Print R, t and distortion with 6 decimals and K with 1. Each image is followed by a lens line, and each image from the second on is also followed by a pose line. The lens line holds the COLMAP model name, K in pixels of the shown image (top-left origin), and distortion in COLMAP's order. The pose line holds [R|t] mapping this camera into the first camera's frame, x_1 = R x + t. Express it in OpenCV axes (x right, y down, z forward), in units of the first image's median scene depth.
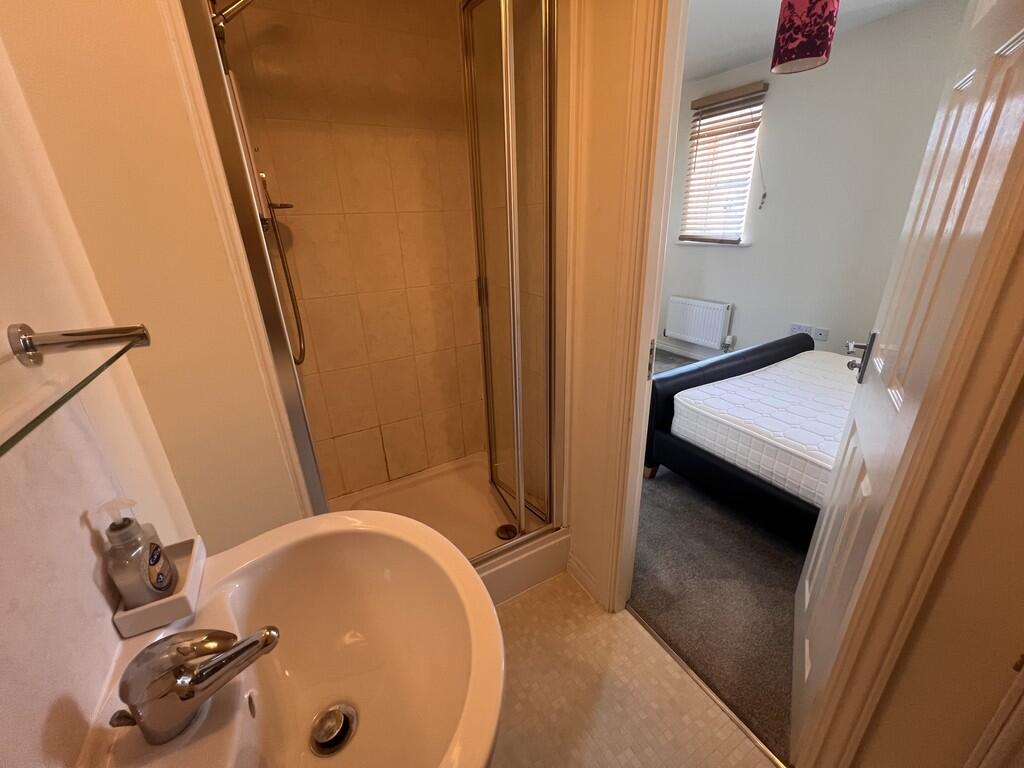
lens RADIAL K [[410.8, 0, 512.0], [0, 410.8, 384.0], [0, 0, 1]] dist [-0.001592, 0.000101]
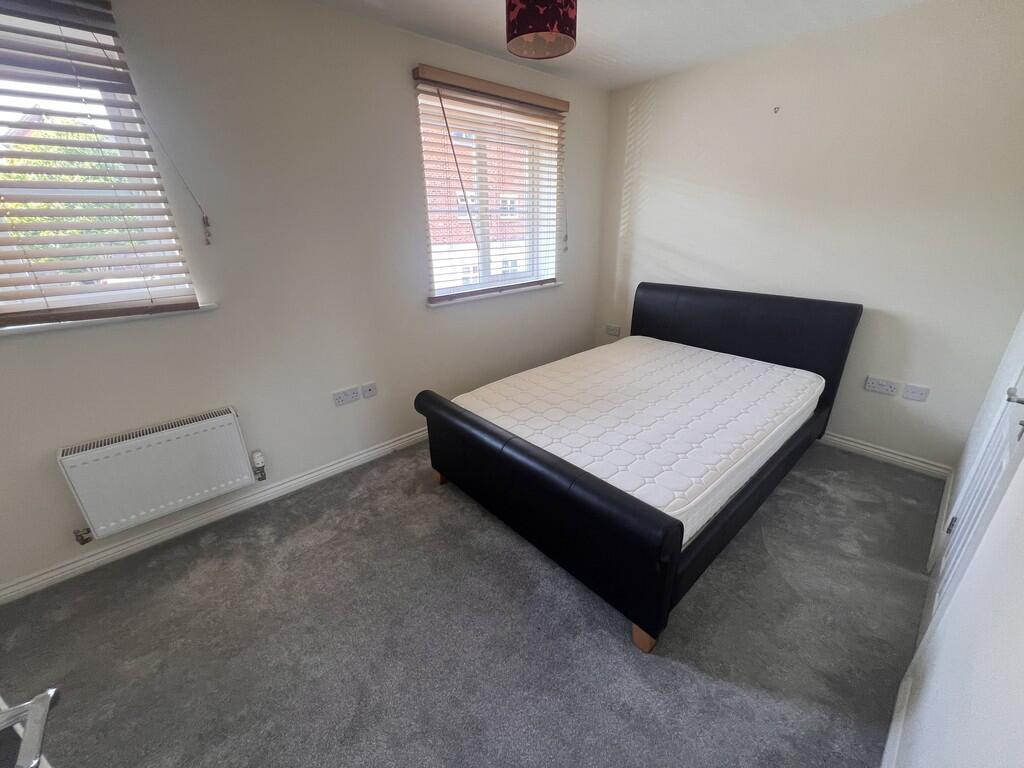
lens RADIAL K [[416.1, 0, 512.0], [0, 416.1, 384.0], [0, 0, 1]] dist [-0.000739, -0.000279]
pose [[-0.217258, -0.331116, 0.918238, -0.072644], [0.379227, 0.838179, 0.391973, -0.332884], [-0.899436, 0.433380, -0.056533, 0.741636]]
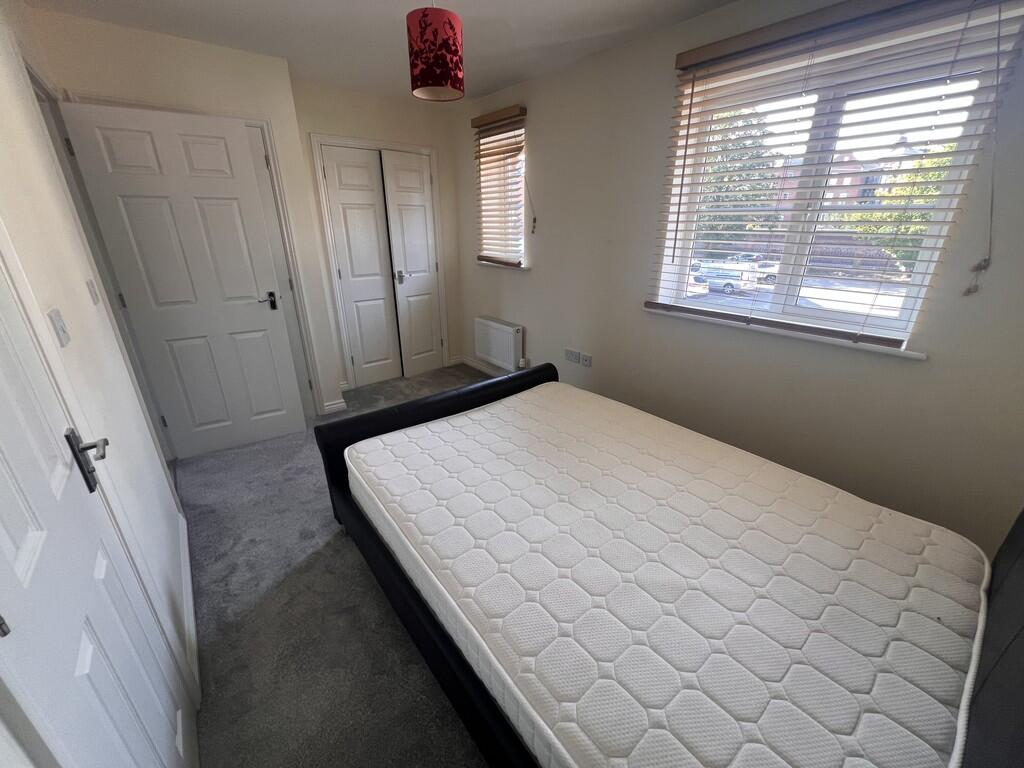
lens RADIAL K [[410.8, 0, 512.0], [0, 410.8, 384.0], [0, 0, 1]] dist [-0.001592, 0.000101]
pose [[0.985234, -0.035003, 0.167594, 0.385142], [0.035928, 0.999351, -0.002489, -0.063170], [-0.167398, 0.008473, 0.985853, 0.034793]]
